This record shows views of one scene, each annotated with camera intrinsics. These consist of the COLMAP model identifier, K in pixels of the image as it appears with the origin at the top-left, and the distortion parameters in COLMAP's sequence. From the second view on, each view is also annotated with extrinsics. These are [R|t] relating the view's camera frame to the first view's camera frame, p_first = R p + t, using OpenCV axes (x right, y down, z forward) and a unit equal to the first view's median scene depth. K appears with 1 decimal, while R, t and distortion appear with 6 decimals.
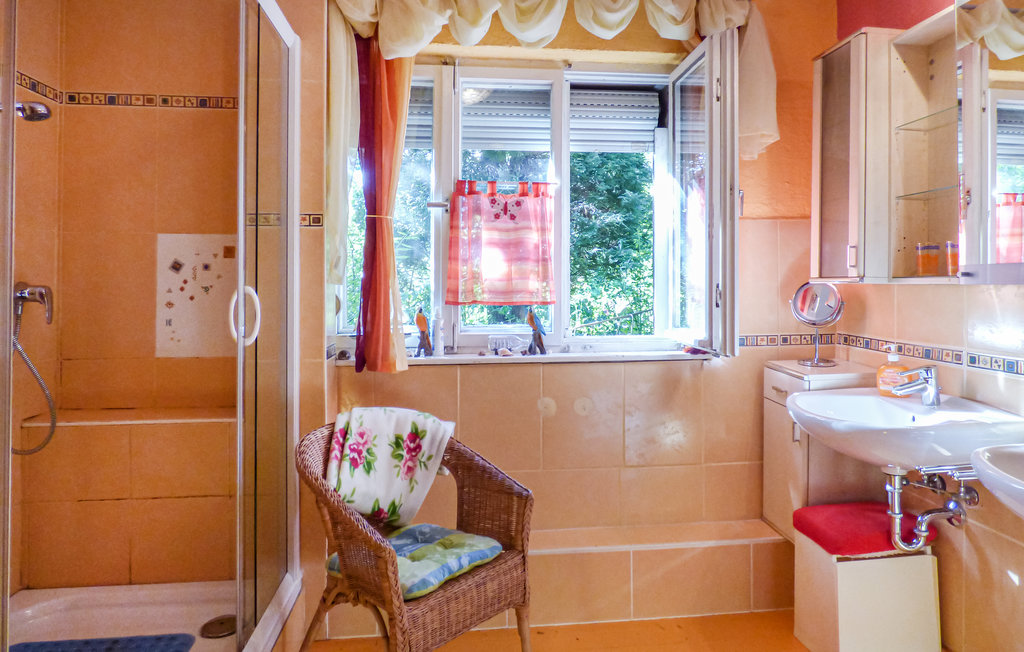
lens RADIAL K [[651.8, 0, 514.0], [0, 651.8, 273.7], [0, 0, 1]] dist [-0.006495, -0.001980]
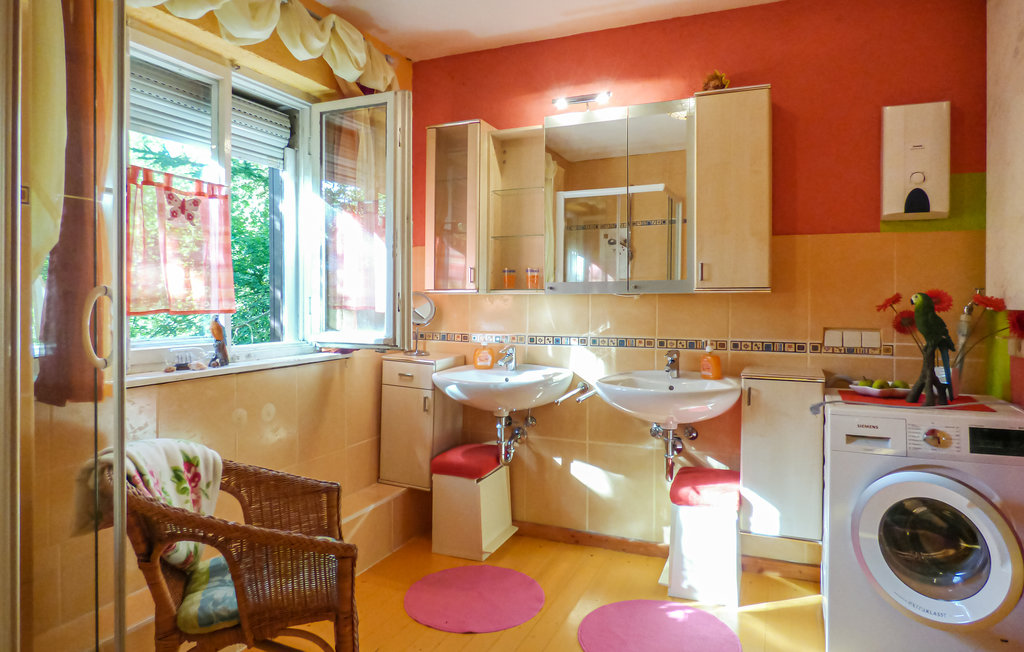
lens RADIAL K [[635.4, 0, 508.7], [0, 635.4, 298.7], [0, 0, 1]] dist [-0.006028, -0.004959]
pose [[0.499324, 0.003748, 0.866407, -0.597401], [-0.014798, 0.999882, 0.004203, 0.017404], [-0.866289, -0.014920, 0.499321, 0.193921]]
